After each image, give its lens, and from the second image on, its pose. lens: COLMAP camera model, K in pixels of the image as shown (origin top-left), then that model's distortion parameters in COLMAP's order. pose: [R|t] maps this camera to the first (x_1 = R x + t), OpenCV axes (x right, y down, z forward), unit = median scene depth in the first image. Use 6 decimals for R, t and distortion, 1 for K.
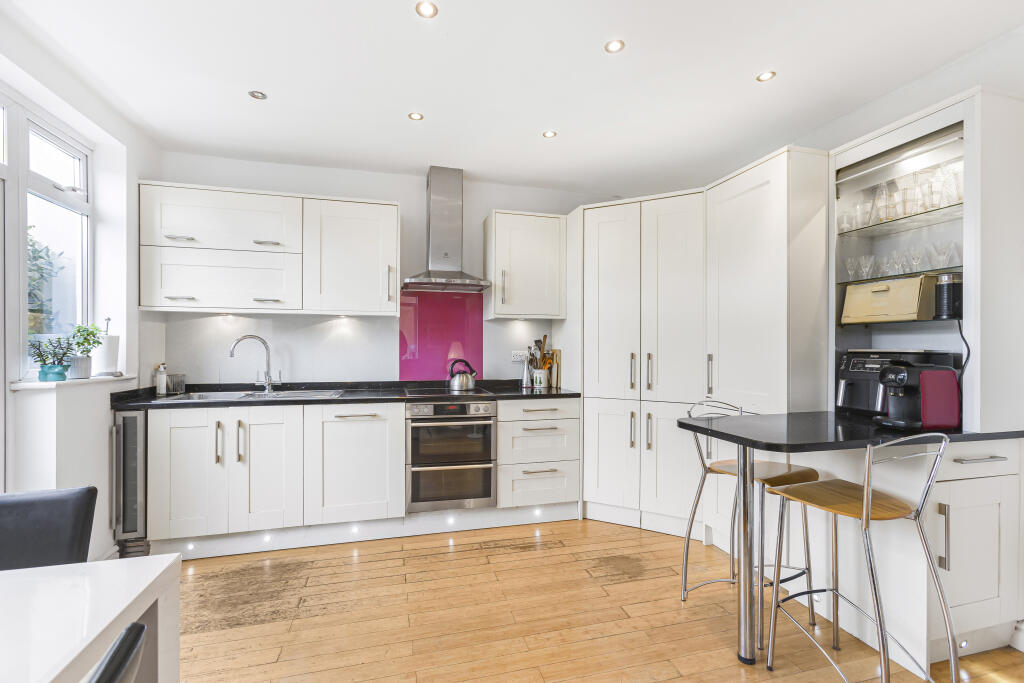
lens RADIAL K [[468.7, 0, 515.9], [0, 468.7, 346.3], [0, 0, 1]] dist [-0.007399, 0.008600]
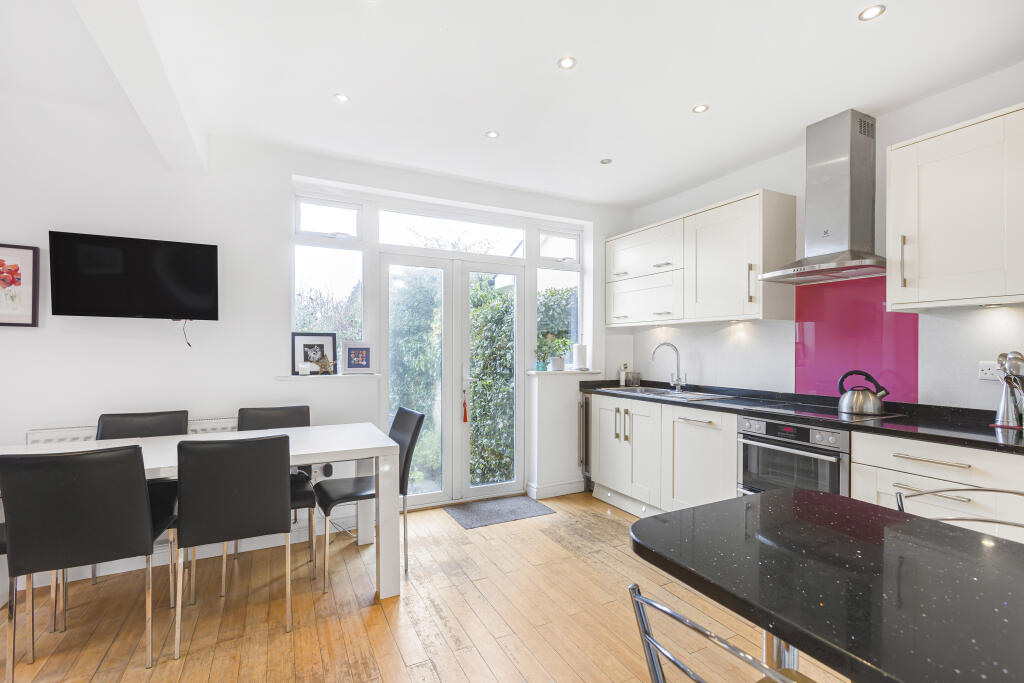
lens RADIAL K [[468.7, 0, 514.0], [0, 468.7, 355.0], [0, 0, 1]] dist [-0.007399, 0.008600]
pose [[0.202513, 0.009200, -0.979236, 0.609565], [-0.001215, 0.999957, 0.009143, -0.003187], [0.979279, -0.000662, 0.202515, 0.427493]]
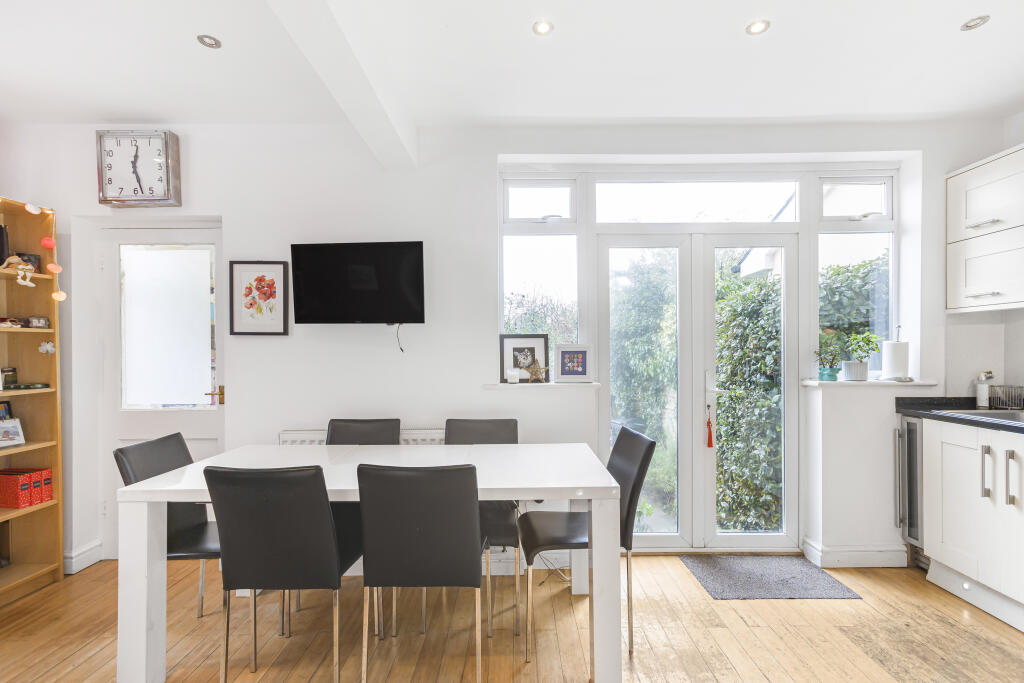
lens RADIAL K [[468.7, 0, 514.4], [0, 468.7, 358.9], [0, 0, 1]] dist [-0.007399, 0.008600]
pose [[-0.268440, 0.011482, -0.963228, 0.348768], [0.009399, 0.999913, 0.009300, -0.003666], [0.963251, -0.006557, -0.268525, 0.428010]]
